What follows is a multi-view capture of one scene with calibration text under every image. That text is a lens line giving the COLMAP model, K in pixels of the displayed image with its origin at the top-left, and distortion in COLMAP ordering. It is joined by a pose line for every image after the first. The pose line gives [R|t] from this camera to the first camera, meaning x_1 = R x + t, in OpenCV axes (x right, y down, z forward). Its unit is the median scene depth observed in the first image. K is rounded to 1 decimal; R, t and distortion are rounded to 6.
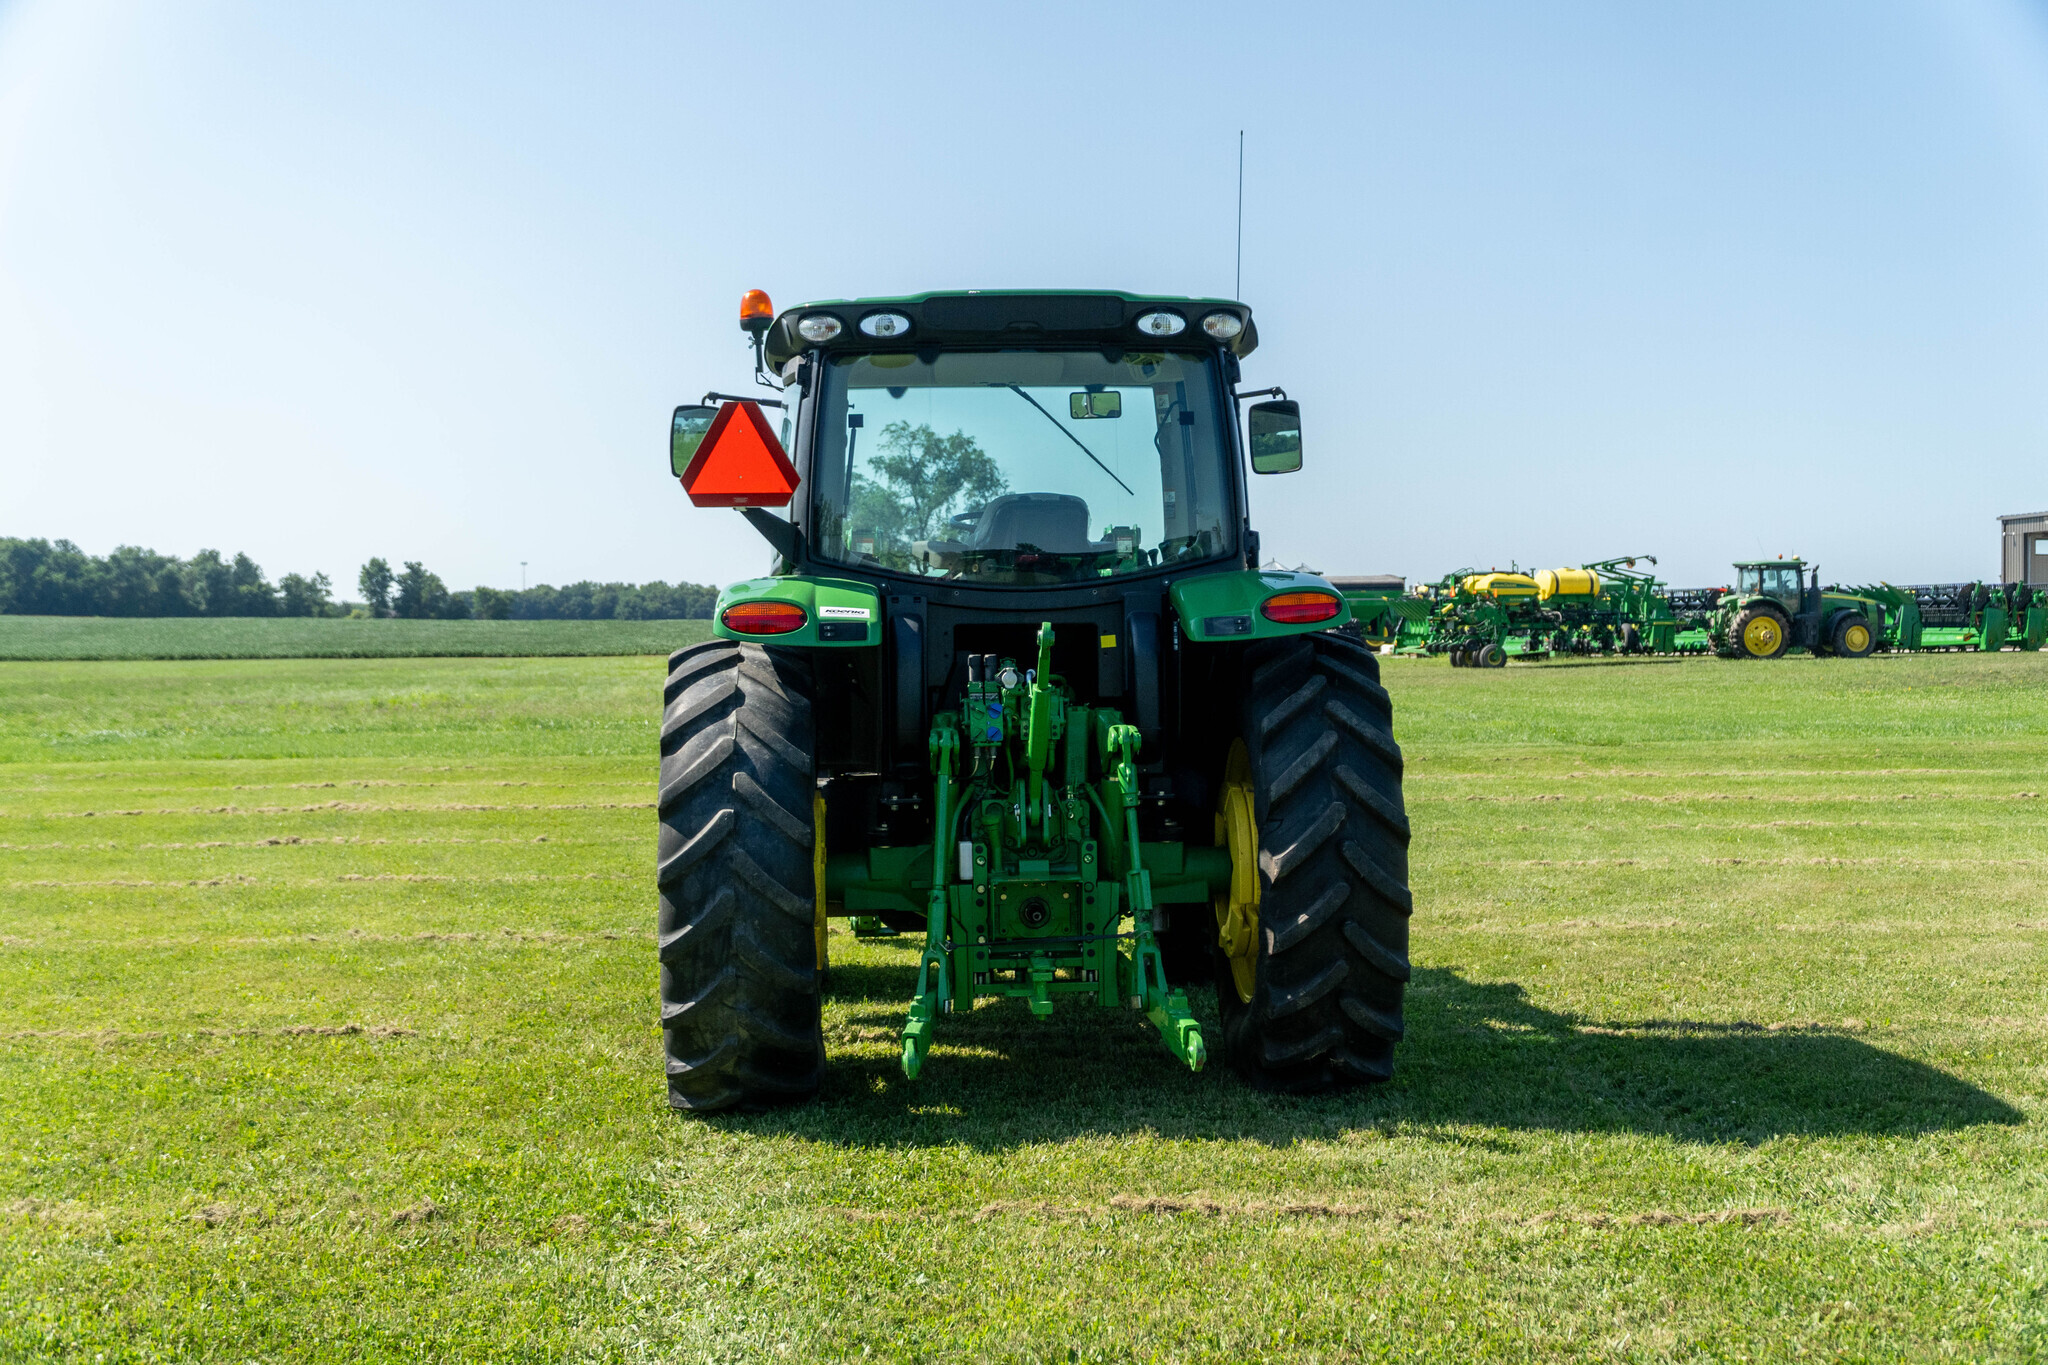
lens RADIAL K [[2458.6, 0, 1024.0], [0, 2458.6, 682.5], [0, 0, 1]] dist [0.112246, 0.004401]
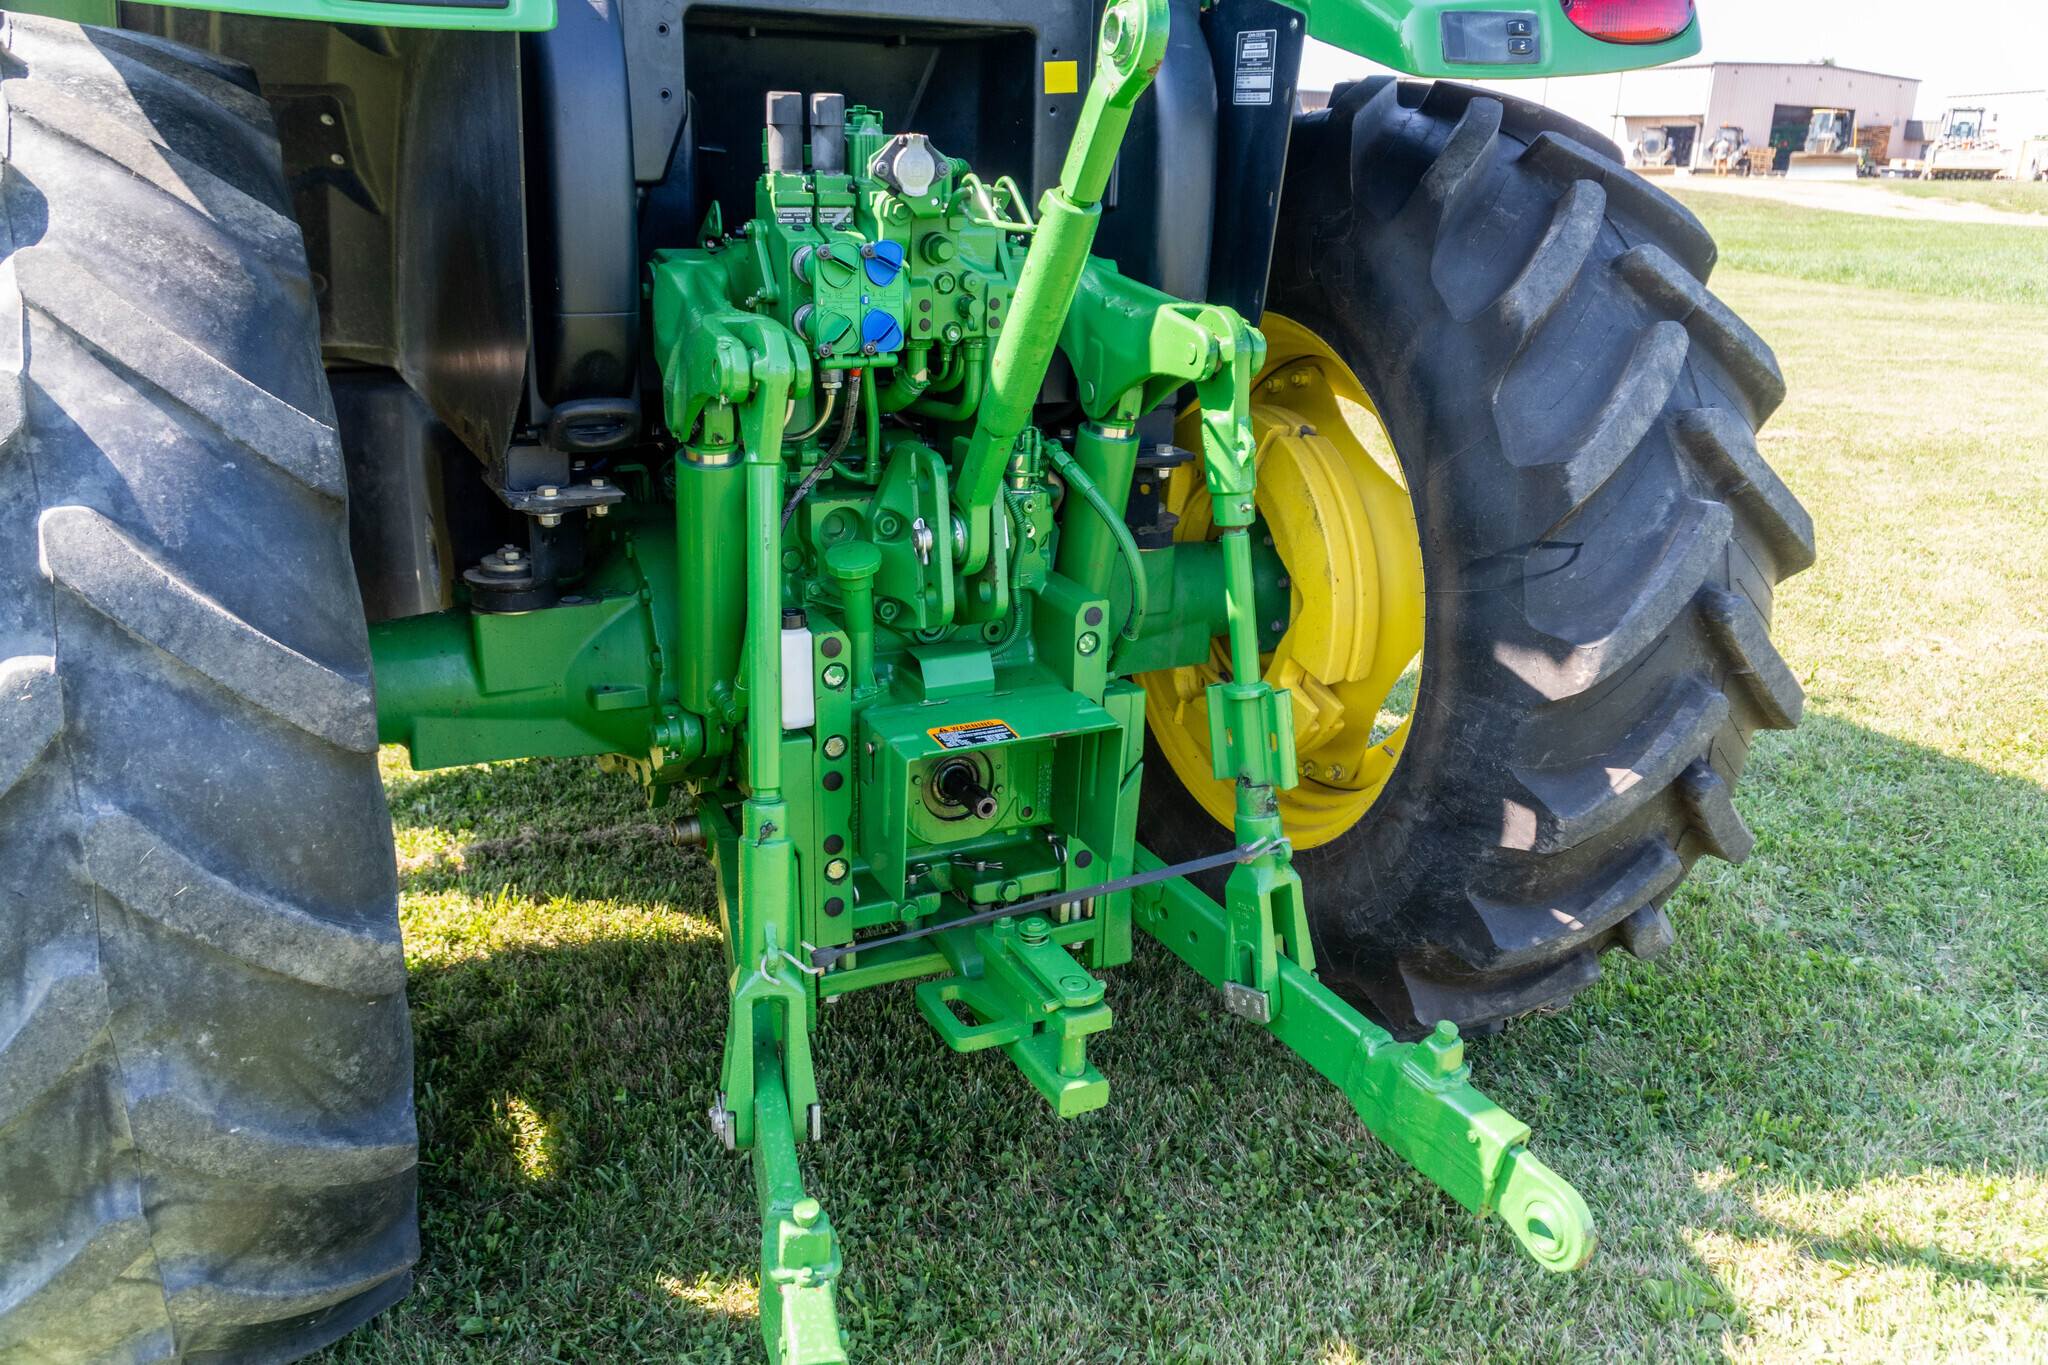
lens RADIAL K [[1642.4, 0, 1024.0], [0, 1642.4, 682.5], [0, 0, 1]] dist [0.004586, 0.003372]
pose [[0.921911, -0.087854, 0.377309, -0.085190], [-0.026414, 0.957425, 0.287471, 0.001016], [-0.386501, -0.274989, 0.880340, 0.768784]]
